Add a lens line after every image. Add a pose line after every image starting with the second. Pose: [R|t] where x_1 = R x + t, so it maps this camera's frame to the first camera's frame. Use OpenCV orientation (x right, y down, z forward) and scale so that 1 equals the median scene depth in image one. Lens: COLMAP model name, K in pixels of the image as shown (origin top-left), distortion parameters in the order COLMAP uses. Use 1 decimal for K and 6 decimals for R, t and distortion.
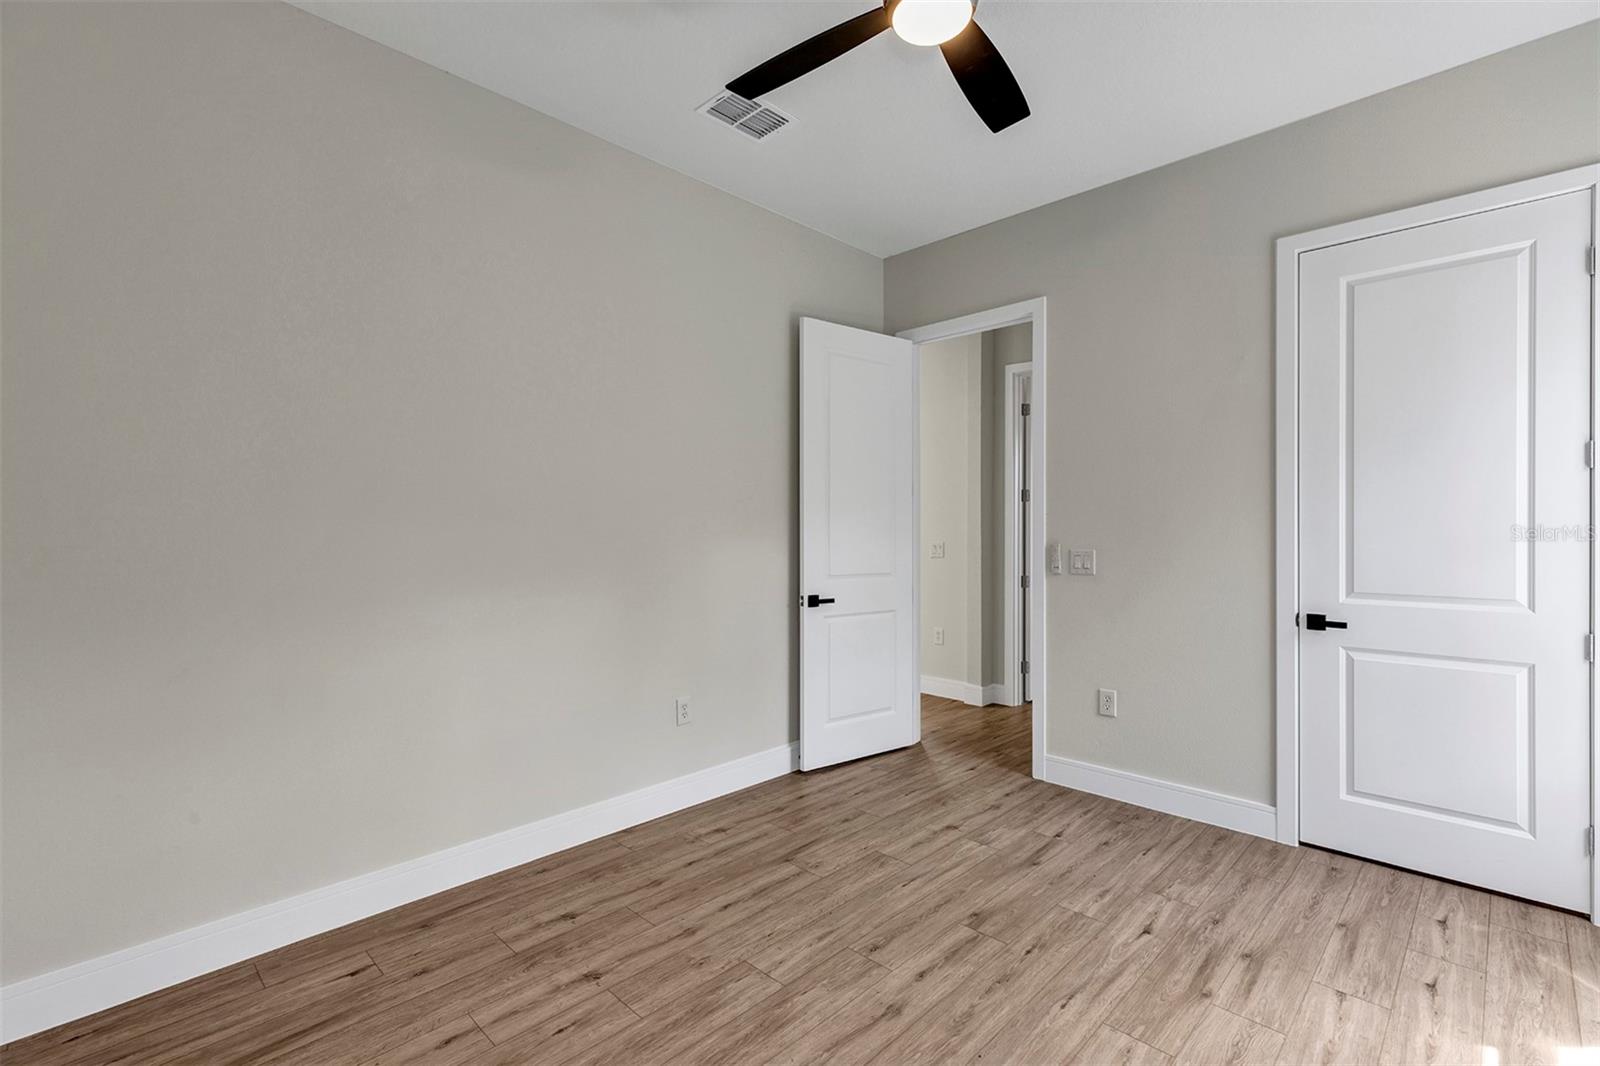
lens RADIAL K [[718.4, 0, 810.0], [0, 718.4, 531.2], [0, 0, 1]] dist [0.001239, 0.002096]
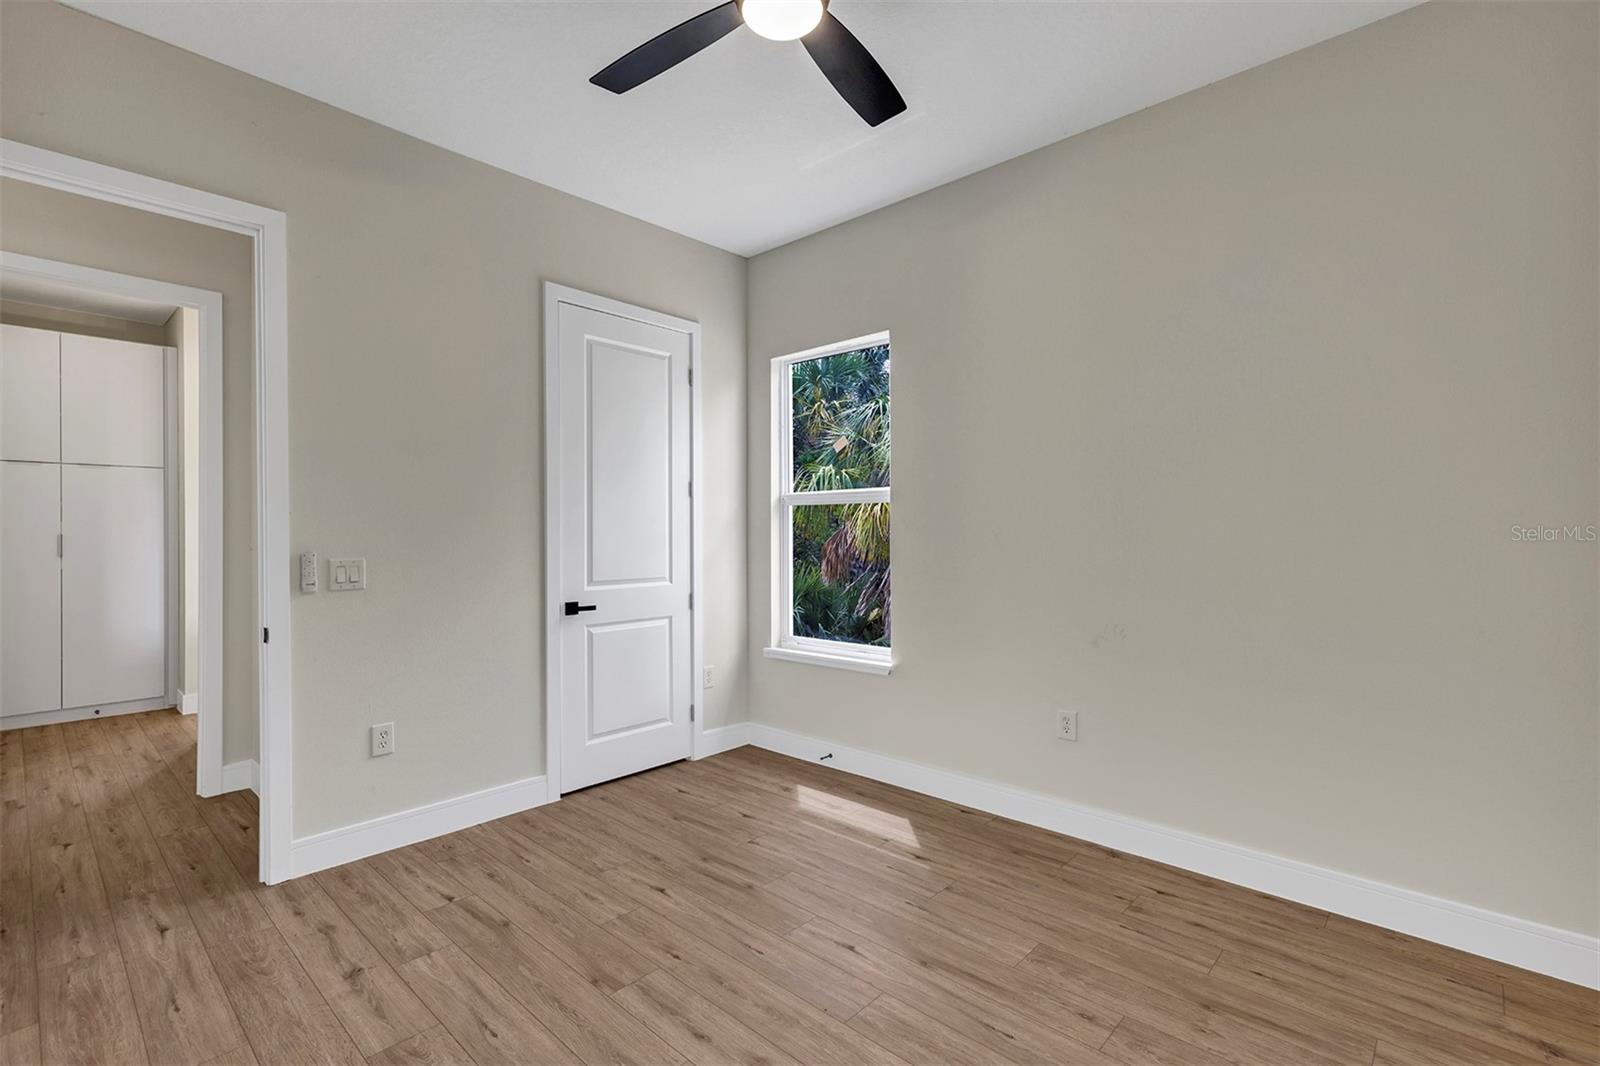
lens RADIAL K [[718.4, 0, 791.1], [0, 718.4, 531.6], [0, 0, 1]] dist [0.001239, 0.002096]
pose [[-0.013019, 0.002569, 0.999912, -0.630552], [0.004846, 0.999985, -0.002506, 0.000649], [-0.999904, 0.004813, -0.013031, 0.774573]]
